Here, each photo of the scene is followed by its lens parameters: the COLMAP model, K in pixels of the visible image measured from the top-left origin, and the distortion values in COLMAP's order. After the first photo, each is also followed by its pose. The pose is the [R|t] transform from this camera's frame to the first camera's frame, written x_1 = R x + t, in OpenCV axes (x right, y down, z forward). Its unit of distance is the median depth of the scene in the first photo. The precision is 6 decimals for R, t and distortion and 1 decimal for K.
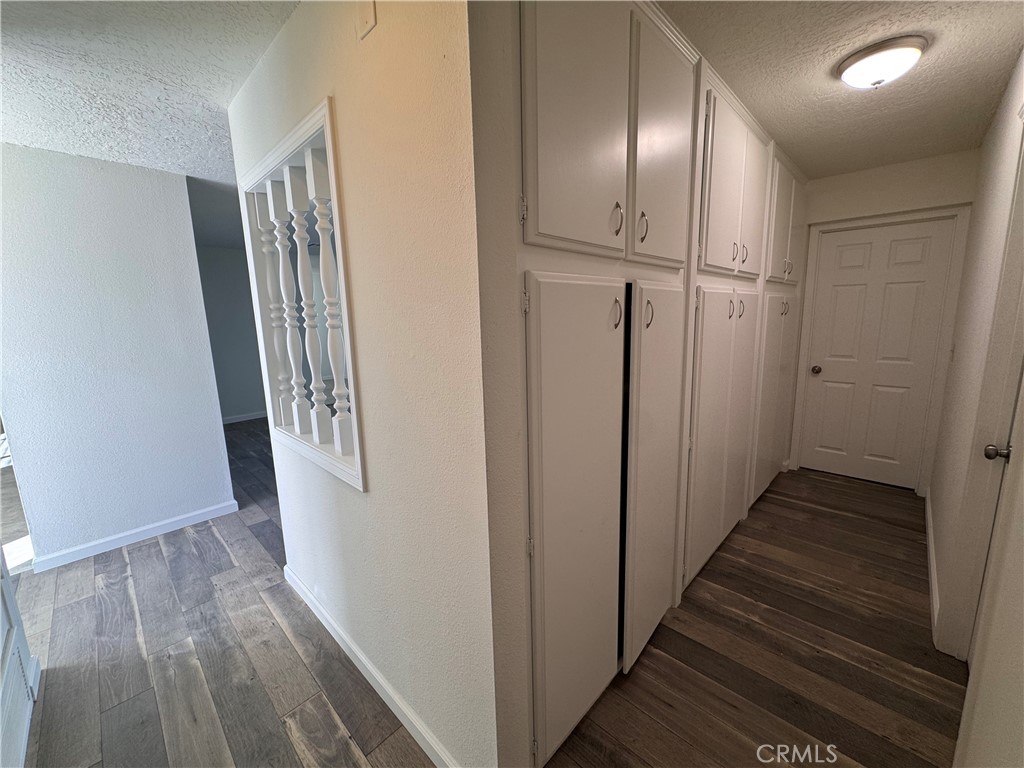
lens RADIAL K [[408.0, 0, 509.4], [0, 408.0, 381.6], [0, 0, 1]] dist [-0.001823, 0.000140]
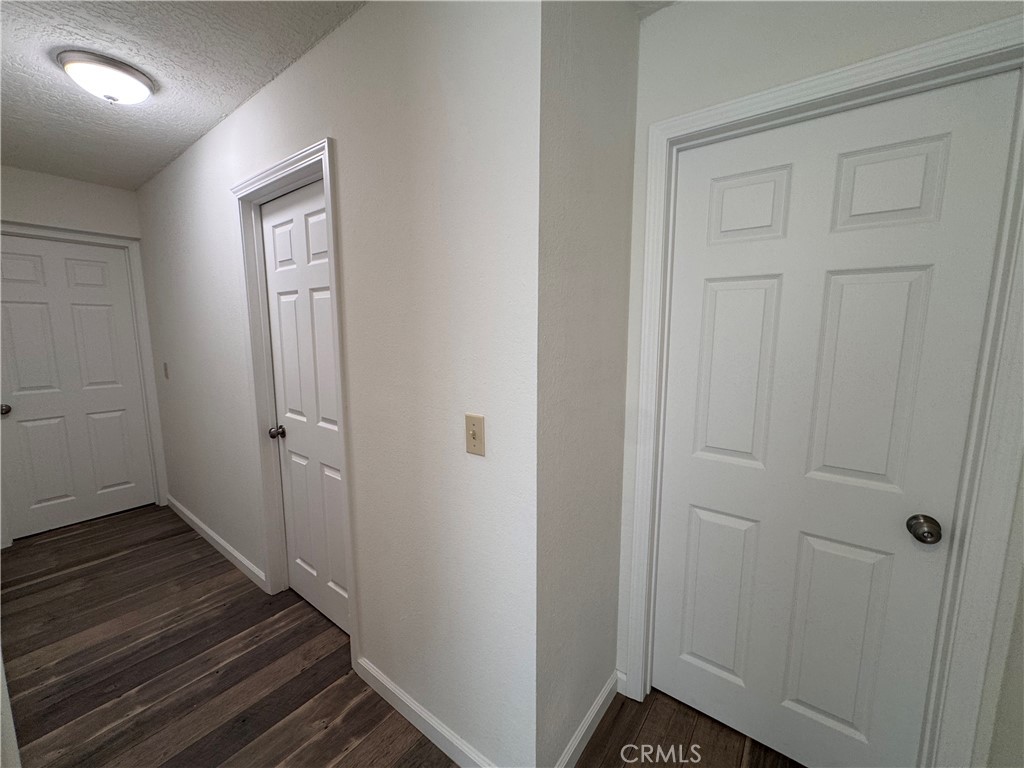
lens RADIAL K [[408.0, 0, 513.3], [0, 408.0, 382.9], [0, 0, 1]] dist [-0.001823, 0.000140]
pose [[-0.123234, -0.107635, 0.986523, -0.199756], [0.167921, 0.977504, 0.127628, -0.026103], [-0.978067, 0.181386, -0.102387, 0.228950]]
